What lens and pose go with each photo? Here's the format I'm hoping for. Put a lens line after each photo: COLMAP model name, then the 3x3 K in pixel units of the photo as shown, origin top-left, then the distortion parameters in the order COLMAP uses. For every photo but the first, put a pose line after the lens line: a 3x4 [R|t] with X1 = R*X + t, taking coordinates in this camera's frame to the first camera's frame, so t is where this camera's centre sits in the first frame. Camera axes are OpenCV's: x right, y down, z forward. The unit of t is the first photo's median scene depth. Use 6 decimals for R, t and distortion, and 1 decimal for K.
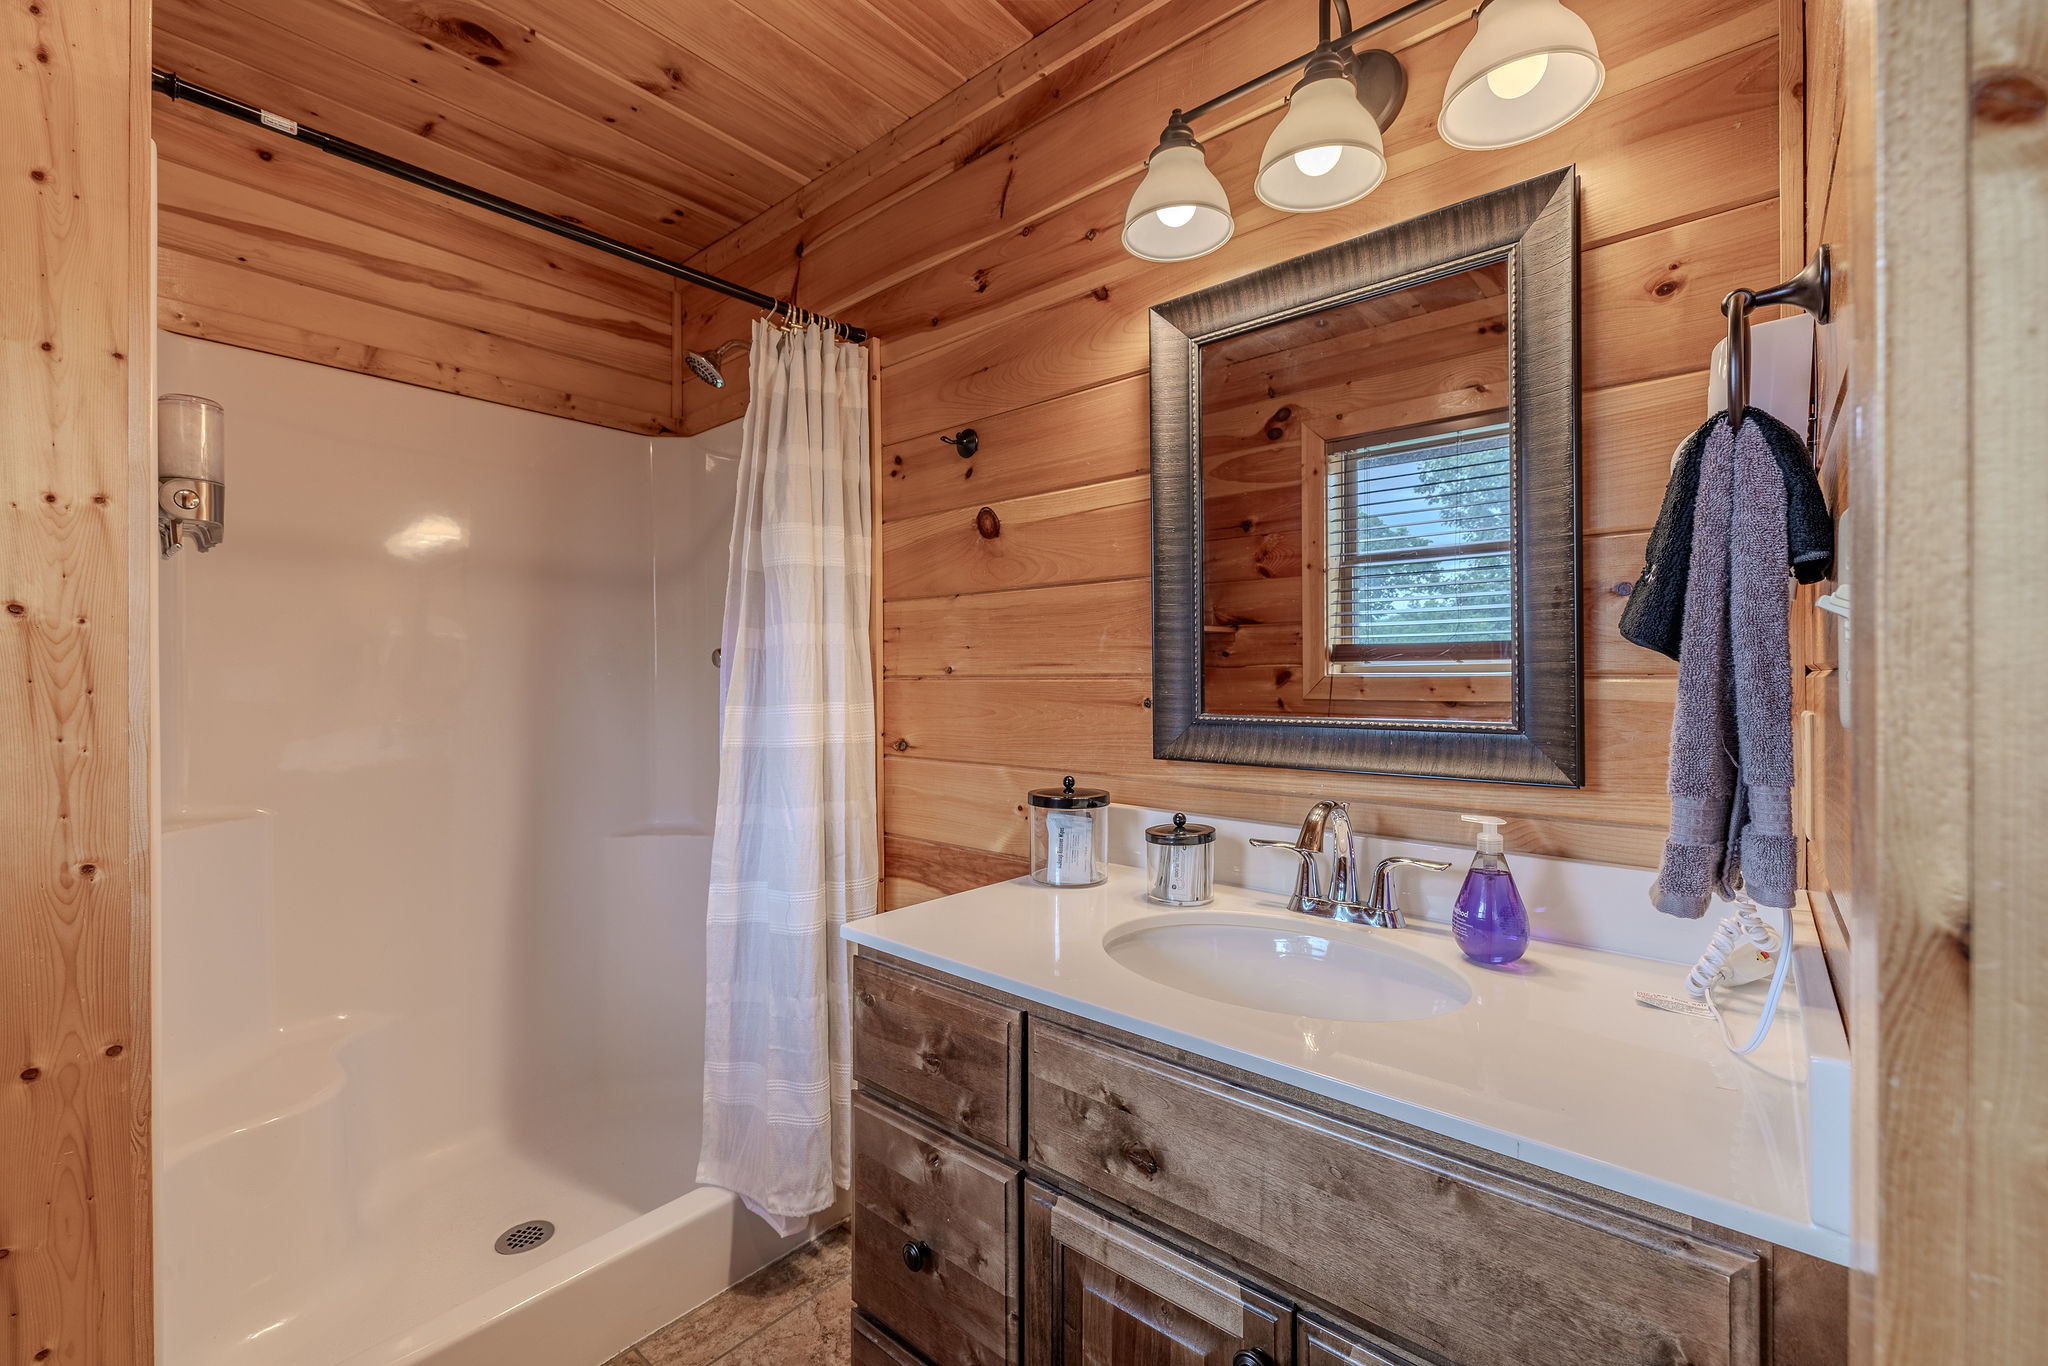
lens RADIAL K [[851.6, 0, 1016.4], [0, 851.6, 680.5], [0, 0, 1]] dist [-0.000146, 0.000136]
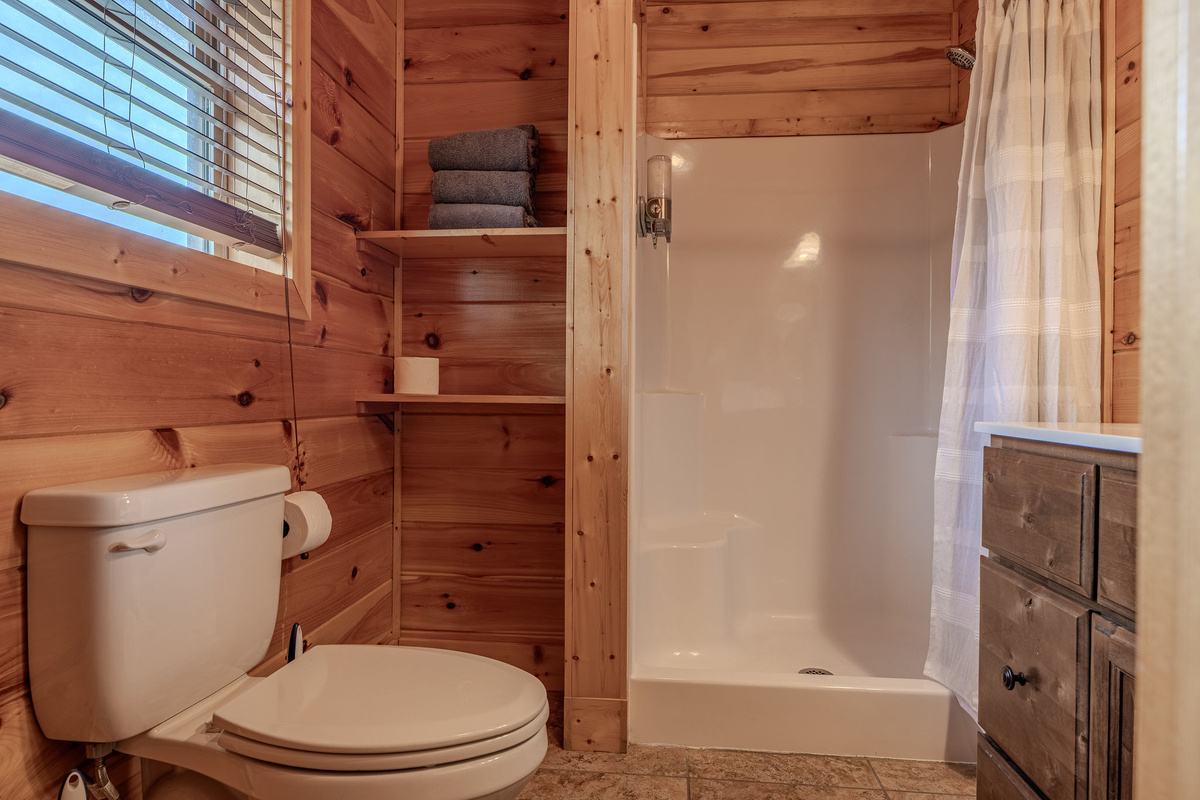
lens RADIAL K [[685.9, 0, 604.4], [0, 685.9, 398.8], [0, 0, 1]] dist [0.011185, -0.004931]
pose [[0.583842, 0.013413, -0.811757, 0.207809], [-0.011237, 0.999901, 0.008440, 0.176901], [0.811790, 0.004194, 0.583935, -0.019896]]
